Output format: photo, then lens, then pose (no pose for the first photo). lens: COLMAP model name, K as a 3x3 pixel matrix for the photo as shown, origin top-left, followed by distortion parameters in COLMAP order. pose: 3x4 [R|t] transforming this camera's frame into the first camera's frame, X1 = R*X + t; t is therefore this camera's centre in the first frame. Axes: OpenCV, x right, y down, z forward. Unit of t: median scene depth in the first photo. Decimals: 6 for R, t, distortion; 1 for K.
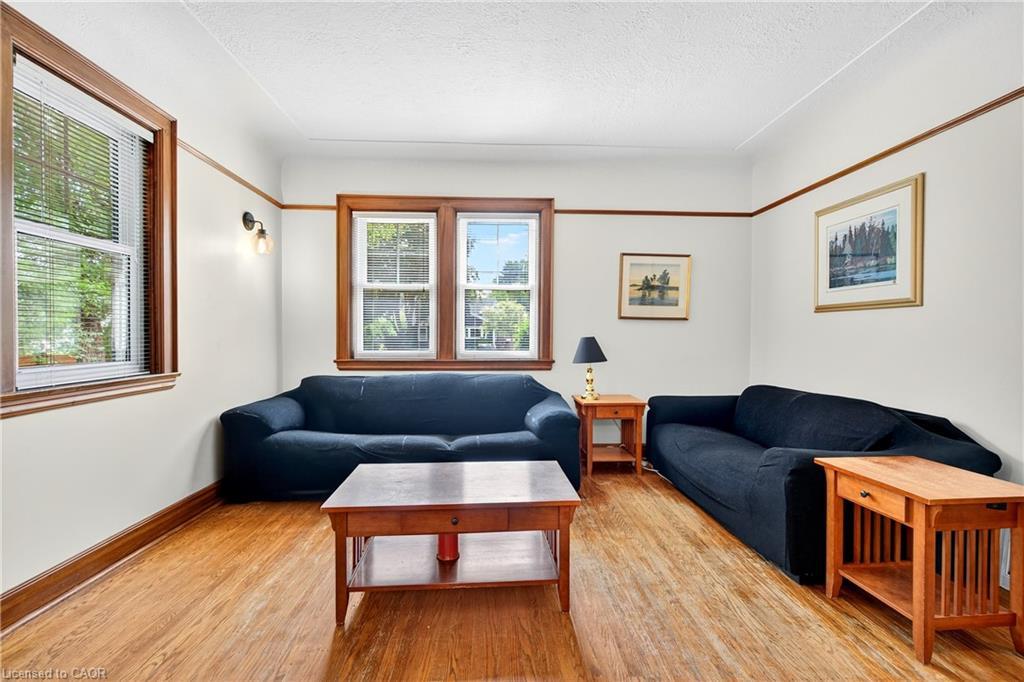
lens RADIAL K [[470.2, 0, 512.0], [0, 470.2, 341.0], [0, 0, 1]] dist [0.001844, 0.000173]
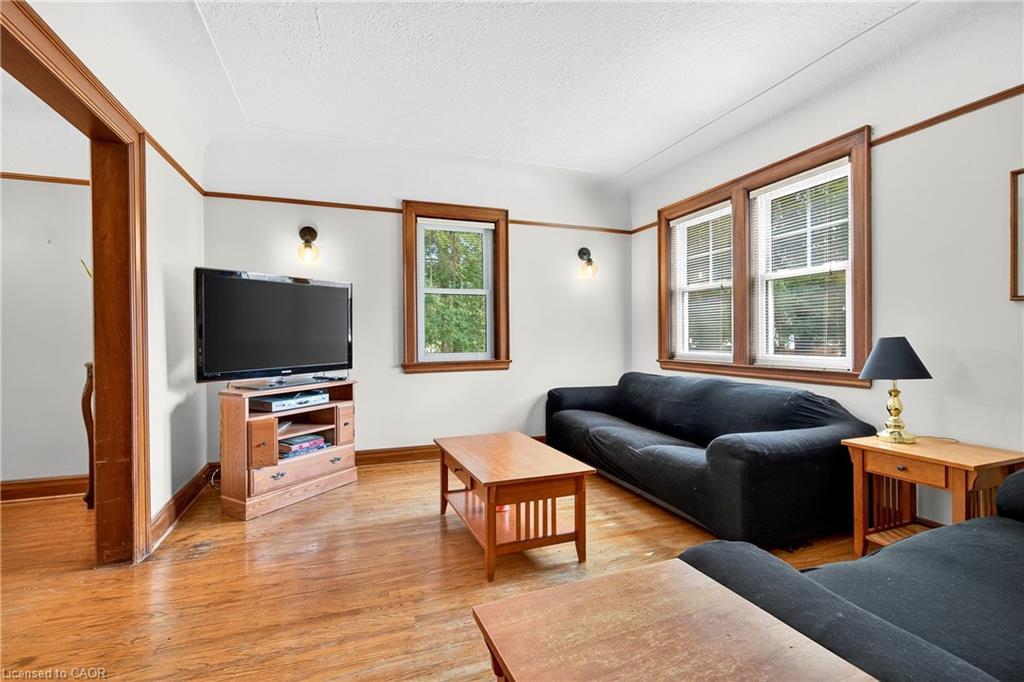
lens RADIAL K [[456.9, 0, 512.0], [0, 456.9, 341.0], [0, 0, 1]] dist [-0.000897, -0.000156]
pose [[0.304809, -0.000395, -0.952413, 0.545667], [-0.003234, 0.999994, -0.001449, -0.001185], [0.952408, 0.003522, 0.304806, 0.343241]]
